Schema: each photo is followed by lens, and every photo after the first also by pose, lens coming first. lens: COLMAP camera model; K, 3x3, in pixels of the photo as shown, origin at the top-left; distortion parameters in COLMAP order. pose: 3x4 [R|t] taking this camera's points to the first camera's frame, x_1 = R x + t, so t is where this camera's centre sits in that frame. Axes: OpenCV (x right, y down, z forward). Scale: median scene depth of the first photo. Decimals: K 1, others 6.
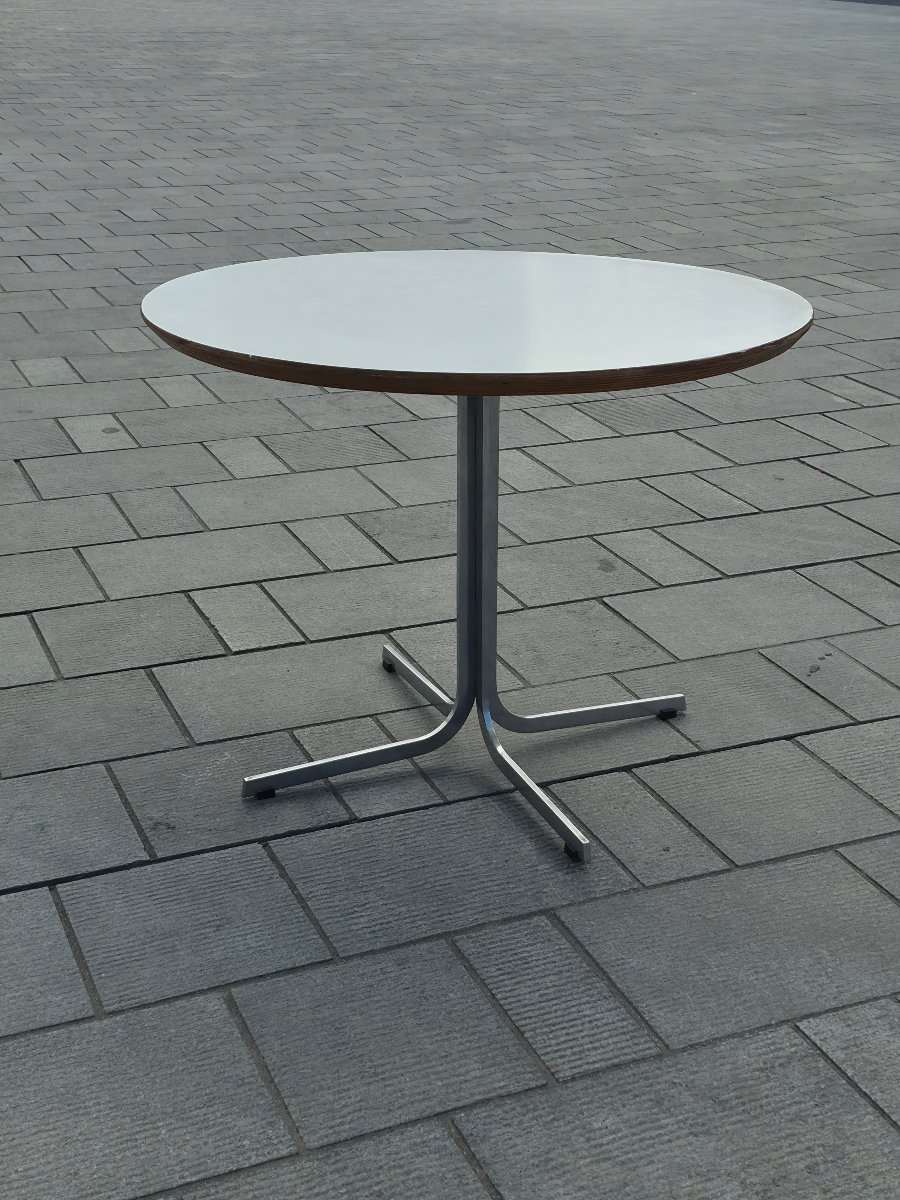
lens RADIAL K [[1657.8, 0, 450.0], [0, 1657.8, 600.0], [0, 0, 1]] dist [0.181927, -0.350850]
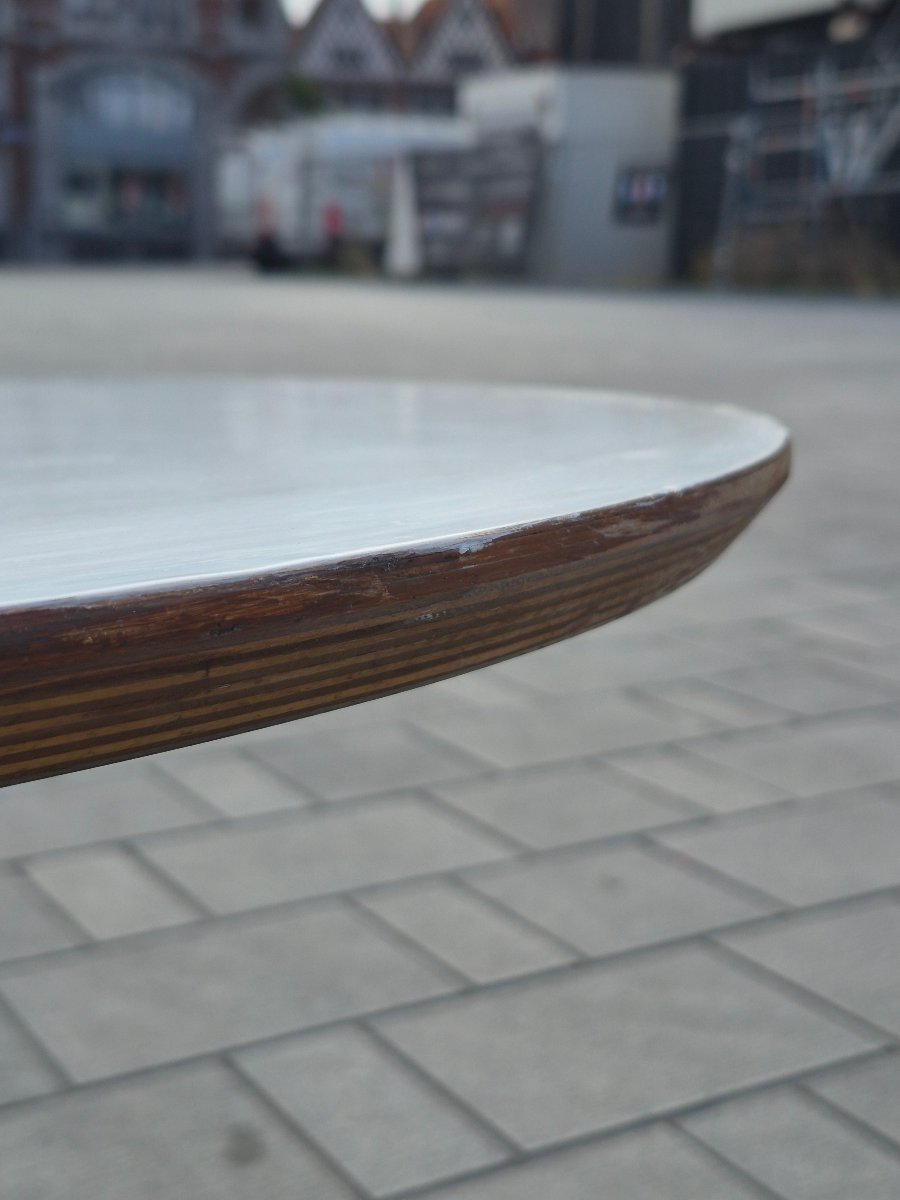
lens RADIAL K [[1769.1, 0, 450.0], [0, 1769.1, 600.0], [0, 0, 1]] dist [-0.004381, -0.002670]
pose [[0.991620, -0.031992, 0.125163, 0.120597], [0.054489, 0.982031, -0.180683, -0.094580], [-0.117134, 0.185989, 0.975545, 0.673322]]
